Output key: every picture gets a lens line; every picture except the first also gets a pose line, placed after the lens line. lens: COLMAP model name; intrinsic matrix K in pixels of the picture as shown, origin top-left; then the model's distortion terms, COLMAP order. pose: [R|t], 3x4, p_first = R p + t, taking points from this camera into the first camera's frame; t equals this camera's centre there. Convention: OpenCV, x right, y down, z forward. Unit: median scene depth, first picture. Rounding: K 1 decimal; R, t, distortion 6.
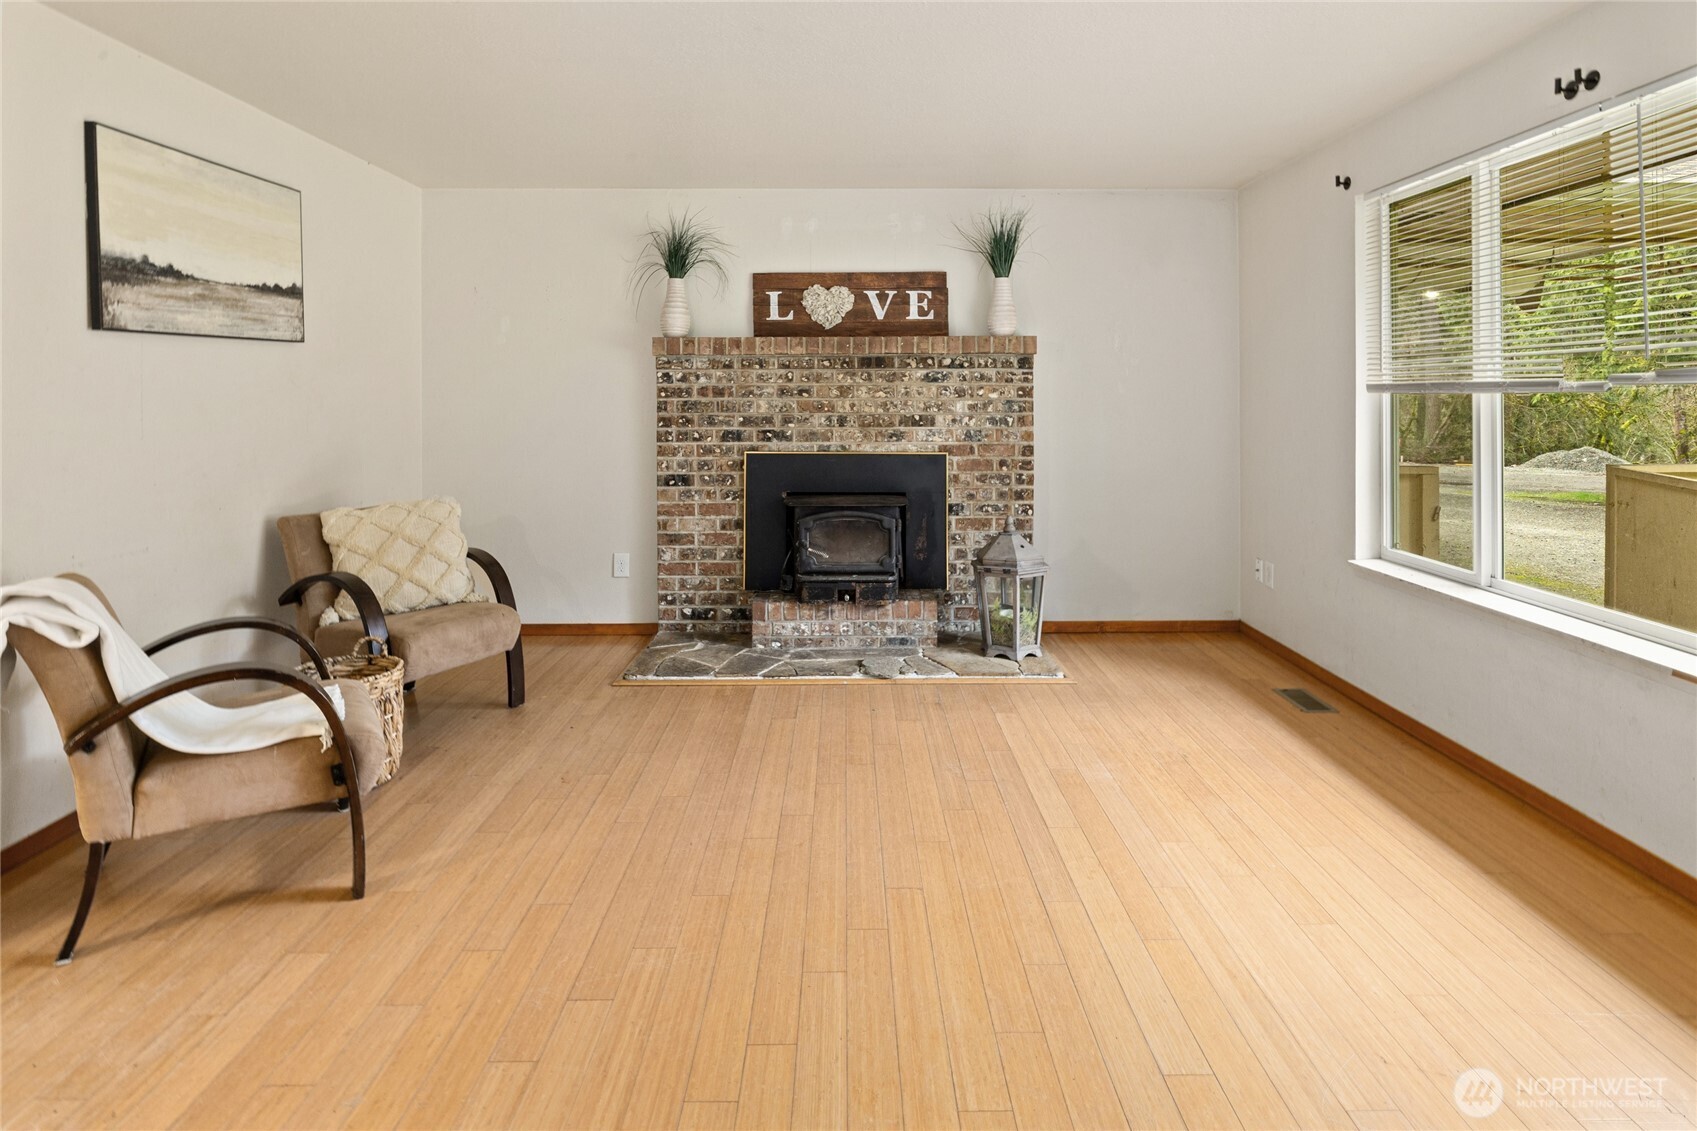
lens RADIAL K [[919.5, 0, 864.9], [0, 919.5, 388.9], [0, 0, 1]] dist [-0.001829, -0.000526]
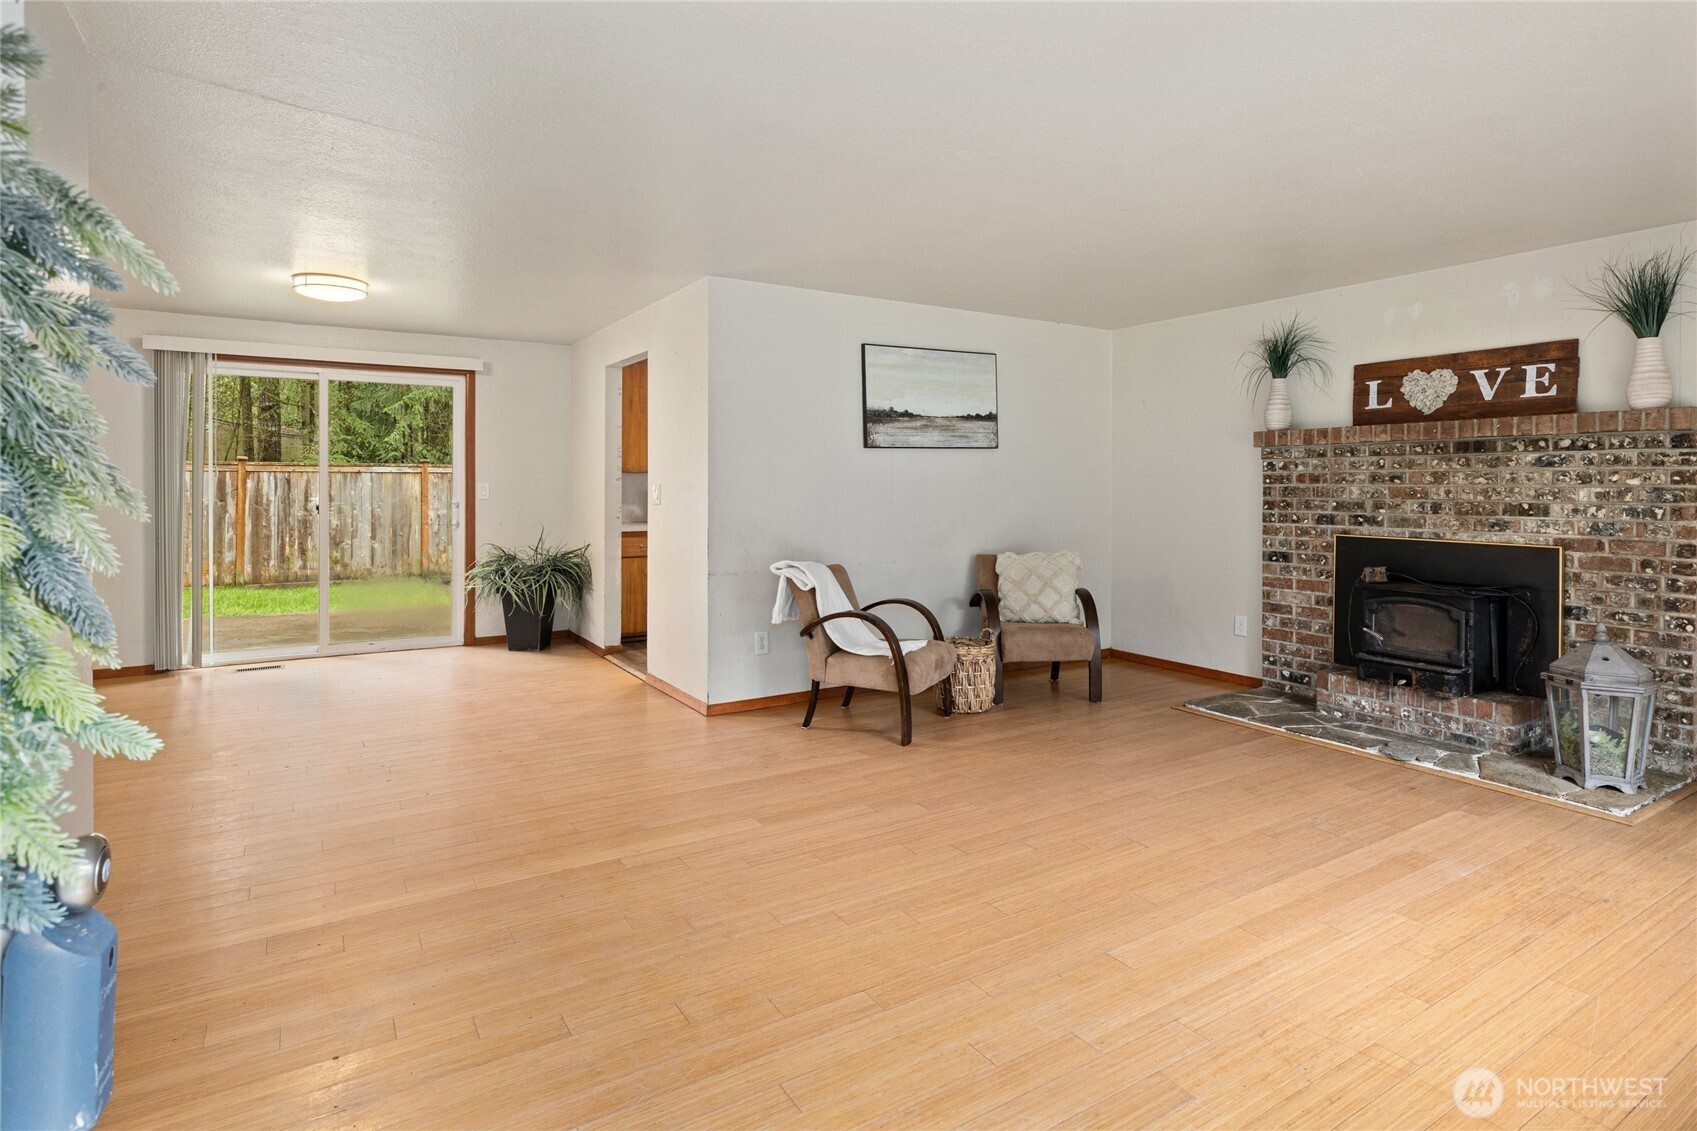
lens RADIAL K [[890.5, 0, 854.2], [0, 890.5, 490.7], [0, 0, 1]] dist [-0.002487, -0.000496]
pose [[0.518824, 0.007746, -0.854846, 0.461636], [0.003308, 0.999933, 0.011068, 0.004000], [0.854875, -0.008570, 0.518764, -0.016643]]
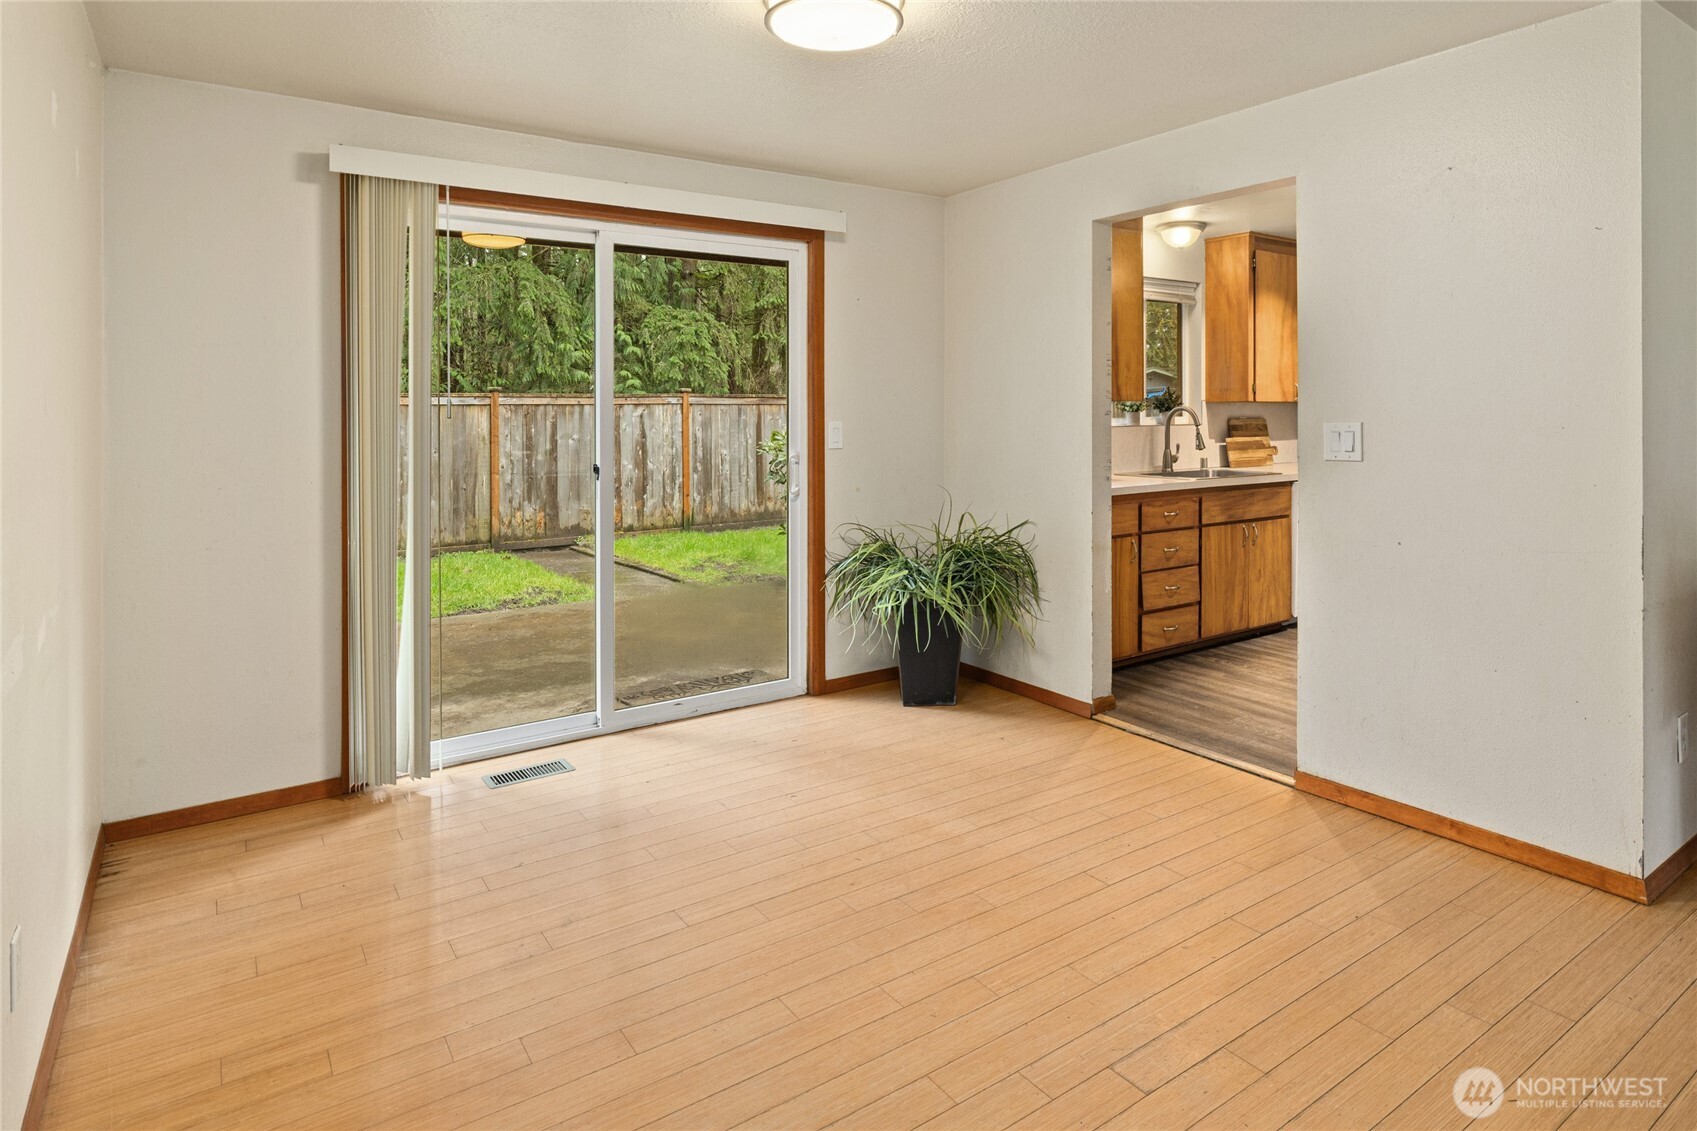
lens RADIAL K [[963.7, 0, 884.3], [0, 963.7, 426.8], [0, 0, 1]] dist [-0.002550, 0.000320]
pose [[0.565706, 0.007803, -0.824570, -0.280347], [0.013974, 0.999721, 0.019048, -0.006079], [0.824488, -0.022298, 0.565439, -0.267001]]
